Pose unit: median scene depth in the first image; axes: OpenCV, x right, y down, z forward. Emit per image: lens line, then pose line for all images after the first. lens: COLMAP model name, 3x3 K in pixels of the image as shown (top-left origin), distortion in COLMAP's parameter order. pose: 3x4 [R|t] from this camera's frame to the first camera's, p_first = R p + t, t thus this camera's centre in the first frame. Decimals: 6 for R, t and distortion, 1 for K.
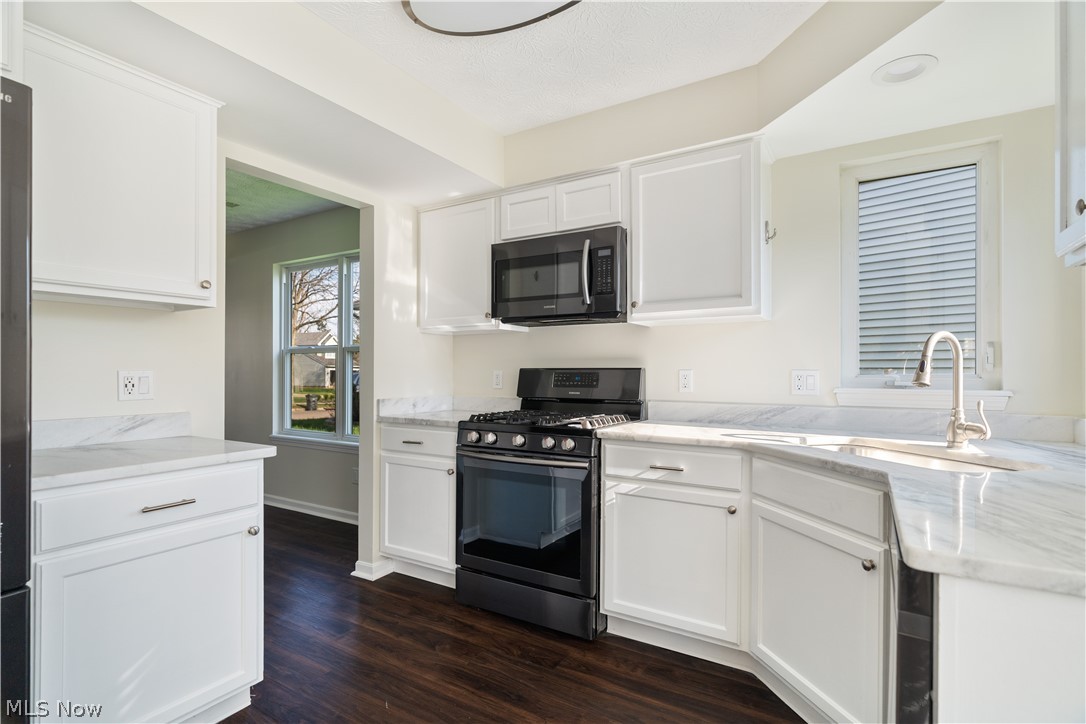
lens RADIAL K [[526.5, 0, 541.8], [0, 526.5, 368.3], [0, 0, 1]] dist [-0.007257, -0.000075]
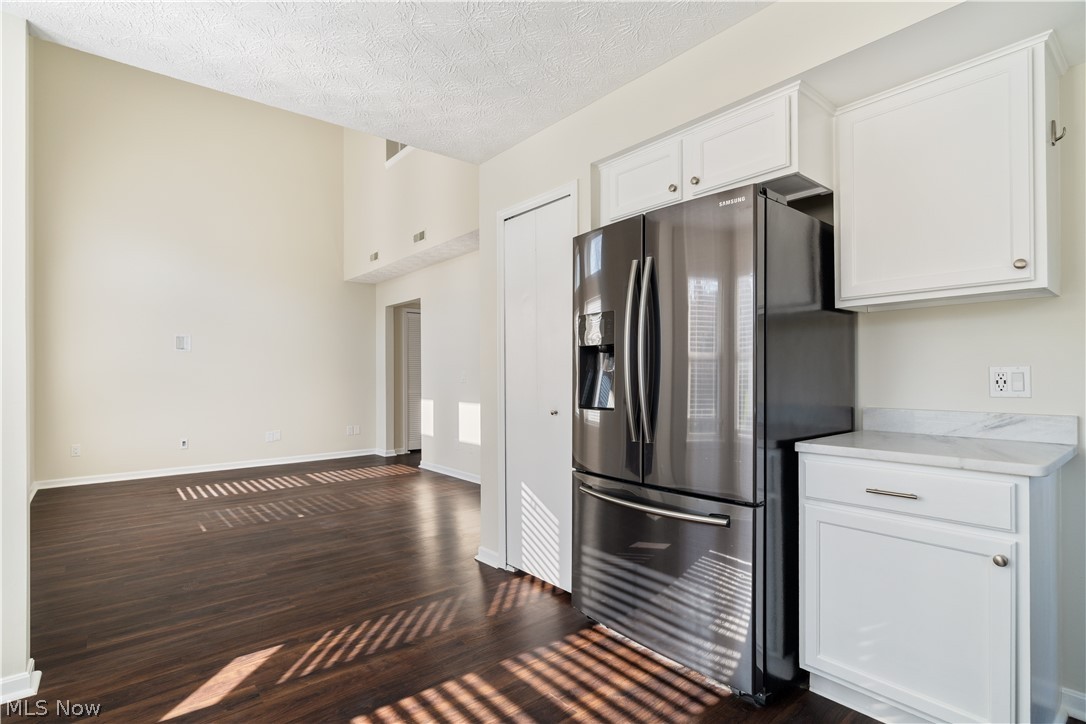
lens RADIAL K [[526.5, 0, 547.8], [0, 526.5, 376.6], [0, 0, 1]] dist [-0.007257, -0.000075]
pose [[-0.294167, 0.004534, -0.955743, 0.319334], [0.008248, 0.999964, 0.002205, 0.012084], [0.955718, -0.007234, -0.294194, 0.419879]]
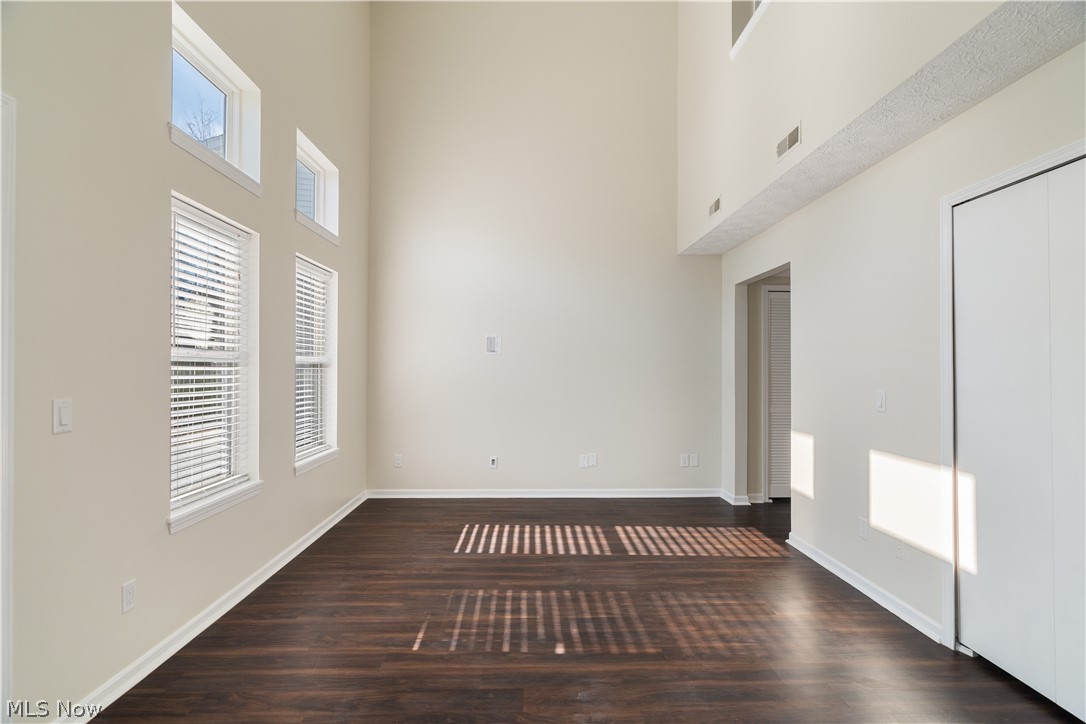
lens RADIAL K [[526.5, 0, 540.8], [0, 526.5, 362.4], [0, 0, 1]] dist [-0.007257, -0.000075]
pose [[-0.829508, -0.010513, -0.558395, -0.517899], [-0.001810, 0.999868, -0.016136, -0.050089], [0.558492, -0.012374, -0.829418, -0.077402]]
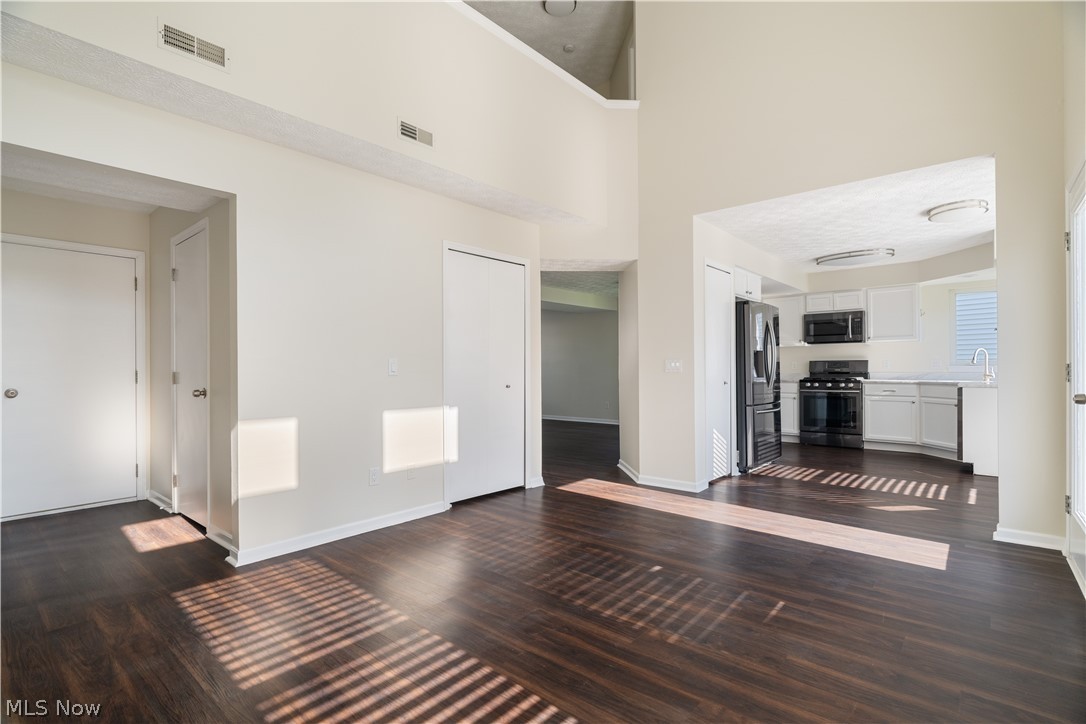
lens RADIAL K [[526.5, 0, 541.0], [0, 526.5, 360.1], [0, 0, 1]] dist [-0.007257, -0.000075]
pose [[0.989391, -0.007433, -0.145088, -1.182478], [0.006574, 0.999958, -0.006395, 0.005888], [0.145129, 0.005373, 0.989398, -2.092327]]
